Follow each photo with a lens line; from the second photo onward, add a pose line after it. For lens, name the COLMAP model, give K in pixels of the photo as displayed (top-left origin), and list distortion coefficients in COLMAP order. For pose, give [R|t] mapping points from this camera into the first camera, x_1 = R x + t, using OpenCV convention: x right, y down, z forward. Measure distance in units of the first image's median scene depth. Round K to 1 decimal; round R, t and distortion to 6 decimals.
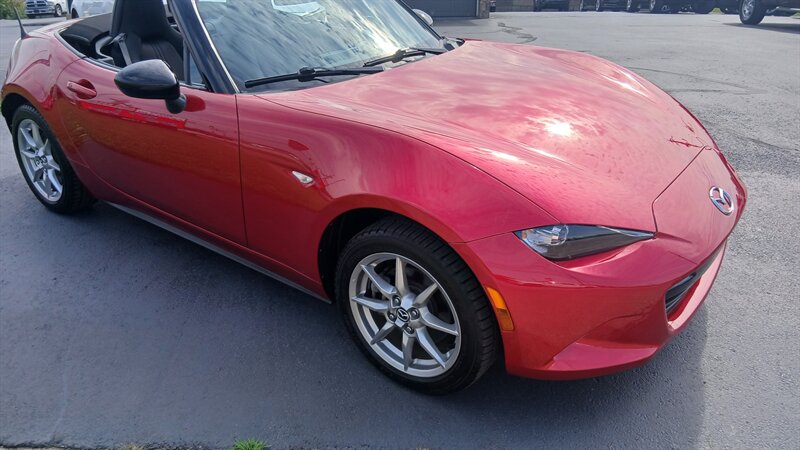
lens RADIAL K [[644.5, 0, 416.3], [0, 644.5, 242.8], [0, 0, 1]] dist [0.084609, -0.177770]
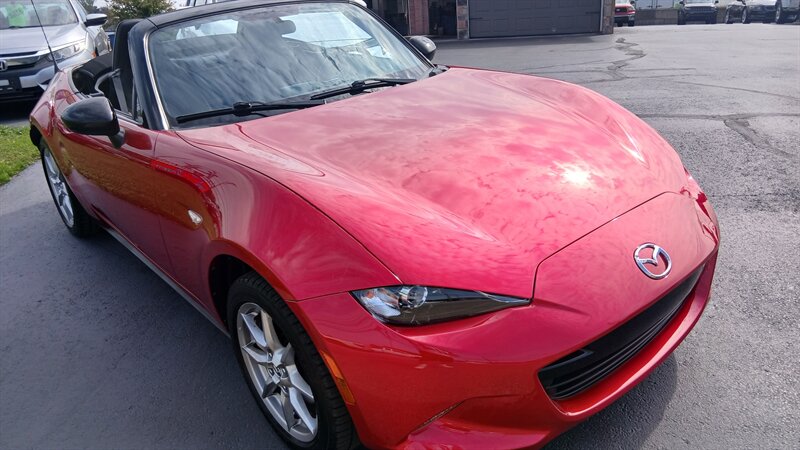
lens RADIAL K [[653.3, 0, 444.2], [0, 653.3, 224.8], [0, 0, 1]] dist [0.067806, -0.185800]
pose [[0.976154, 0.033694, -0.214448, 0.343633], [-0.044320, 0.998006, -0.044938, -0.054303], [0.212506, 0.053371, 0.975701, 0.108478]]
